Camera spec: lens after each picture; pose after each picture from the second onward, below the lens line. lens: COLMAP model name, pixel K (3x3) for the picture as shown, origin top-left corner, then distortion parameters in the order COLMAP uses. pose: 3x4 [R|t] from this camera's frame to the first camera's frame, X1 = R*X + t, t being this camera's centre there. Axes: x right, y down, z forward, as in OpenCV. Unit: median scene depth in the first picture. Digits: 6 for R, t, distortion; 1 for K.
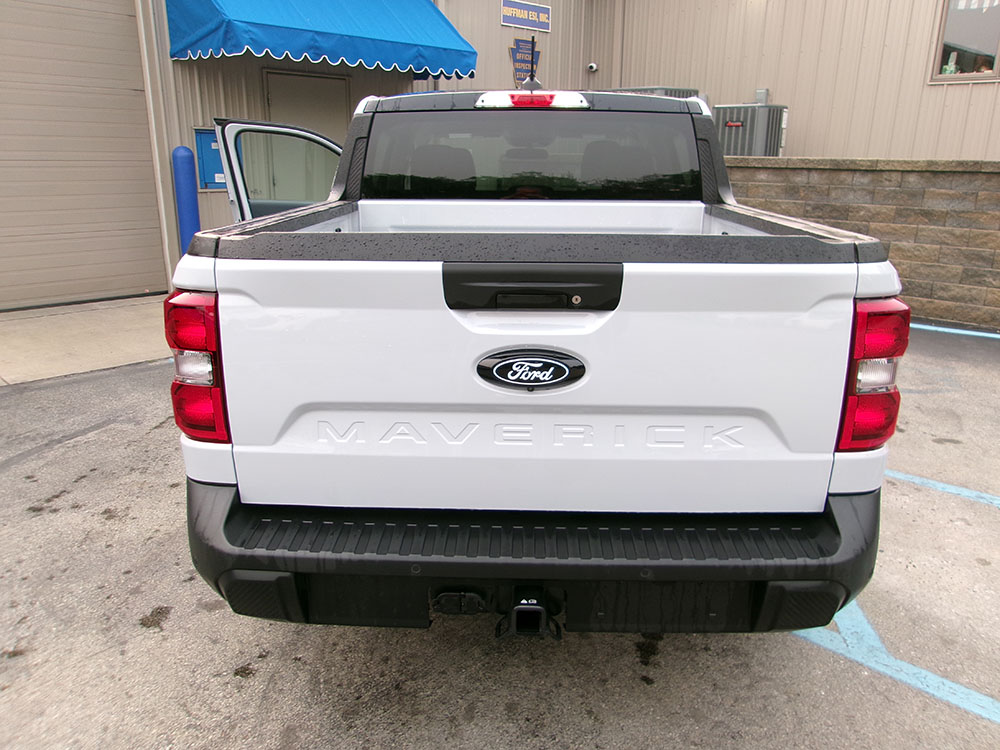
lens RADIAL K [[779.6, 0, 506.8], [0, 779.6, 376.4], [0, 0, 1]] dist [-0.080423, 0.150197]
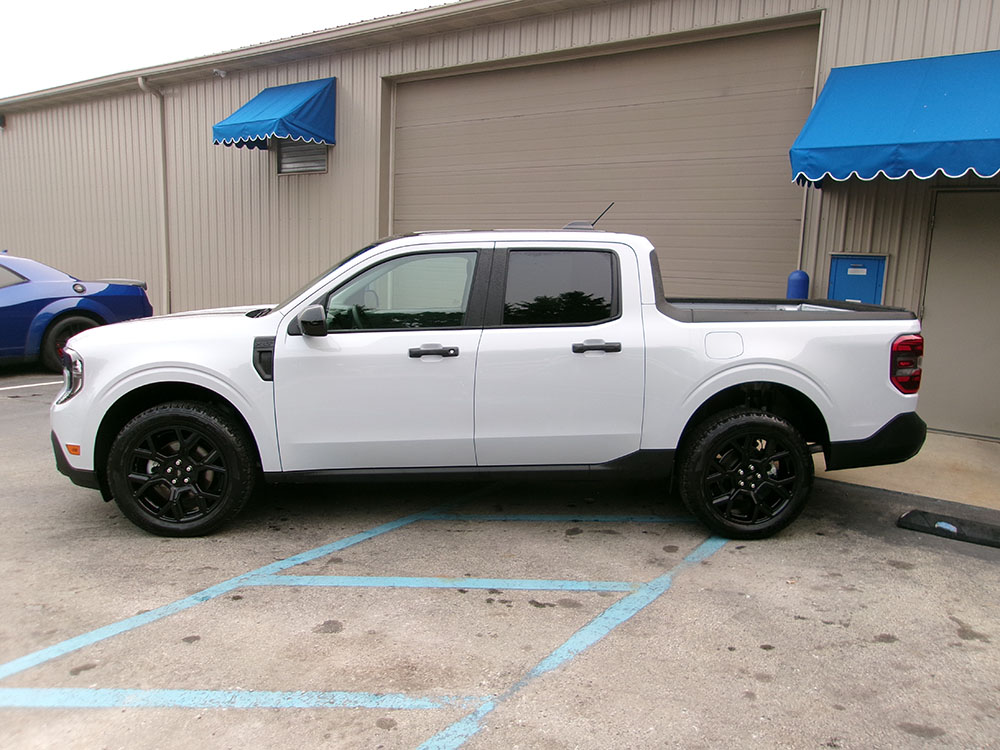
lens RADIAL K [[773.8, 0, 500.0], [0, 773.8, 375.0], [0, 0, 1]] dist [-0.039370, 0.041163]
pose [[0.137076, 0.146949, -0.979600, 1.251400], [-0.302689, 0.947847, 0.099830, -0.342429], [0.943180, 0.282830, 0.174407, 1.118935]]
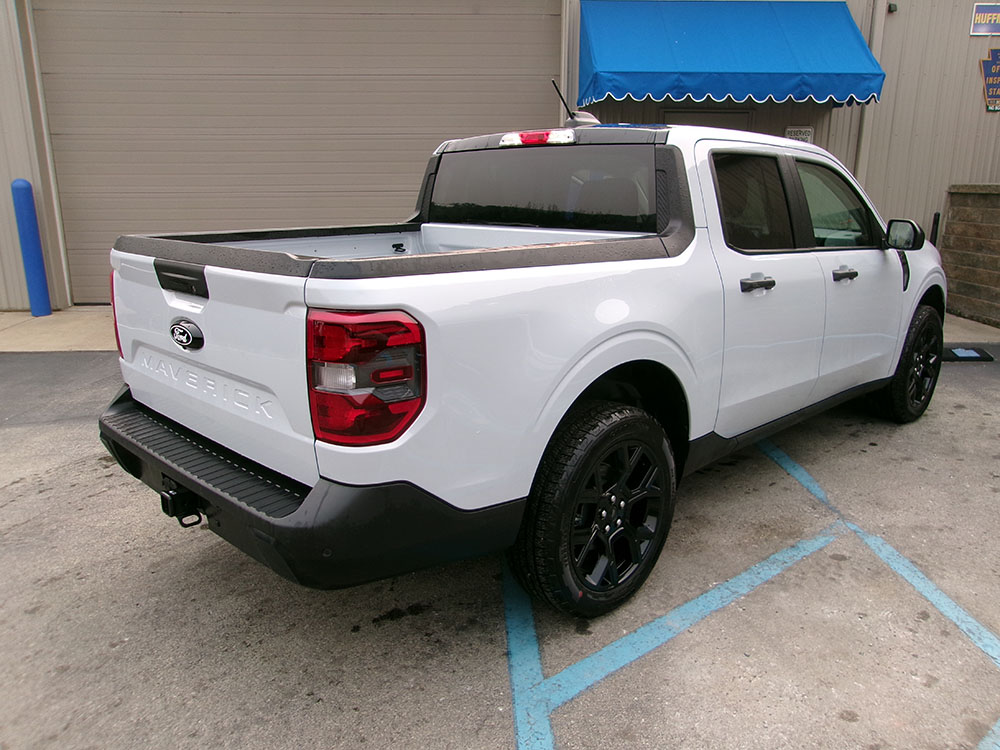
lens RADIAL K [[773.8, 0, 500.0], [0, 773.8, 375.0], [0, 0, 1]] dist [-0.039370, 0.041163]
pose [[0.725768, 0.158800, -0.669361, 0.784740], [-0.183892, 0.982370, 0.033670, -0.049293], [0.662906, 0.098653, 0.742174, 0.173429]]
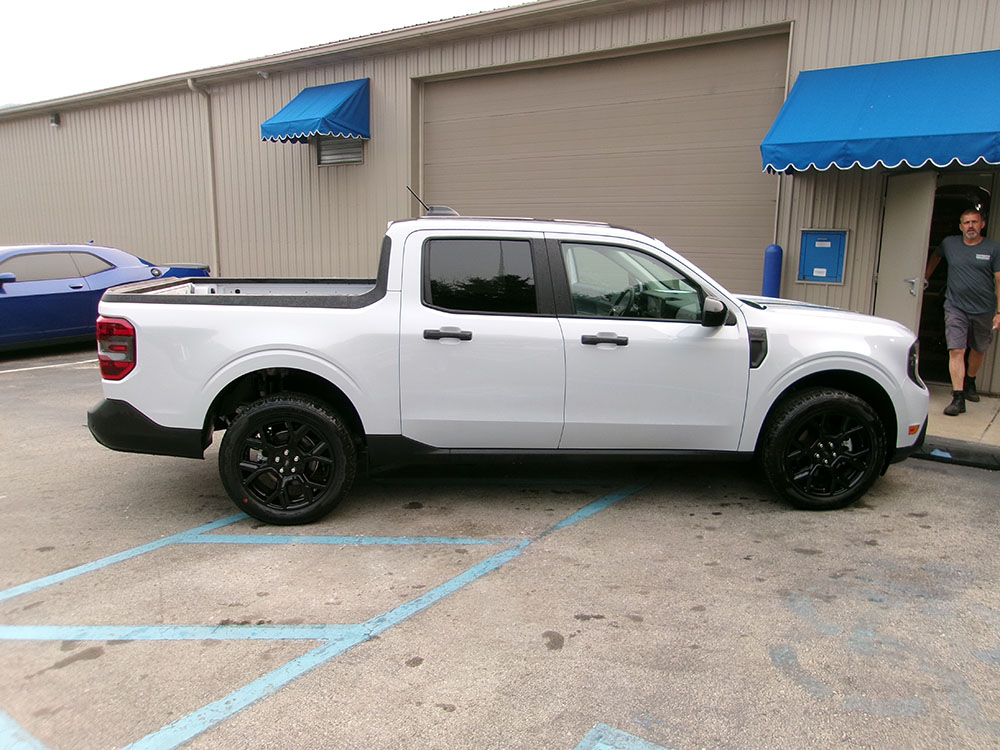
lens RADIAL K [[773.8, 0, 500.0], [0, 773.8, 375.0], [0, 0, 1]] dist [-0.039370, 0.041163]
pose [[0.119045, 0.178109, -0.976783, 1.709345], [-0.281978, 0.949337, 0.138738, -0.346129], [0.952007, 0.258915, 0.163237, 1.025819]]
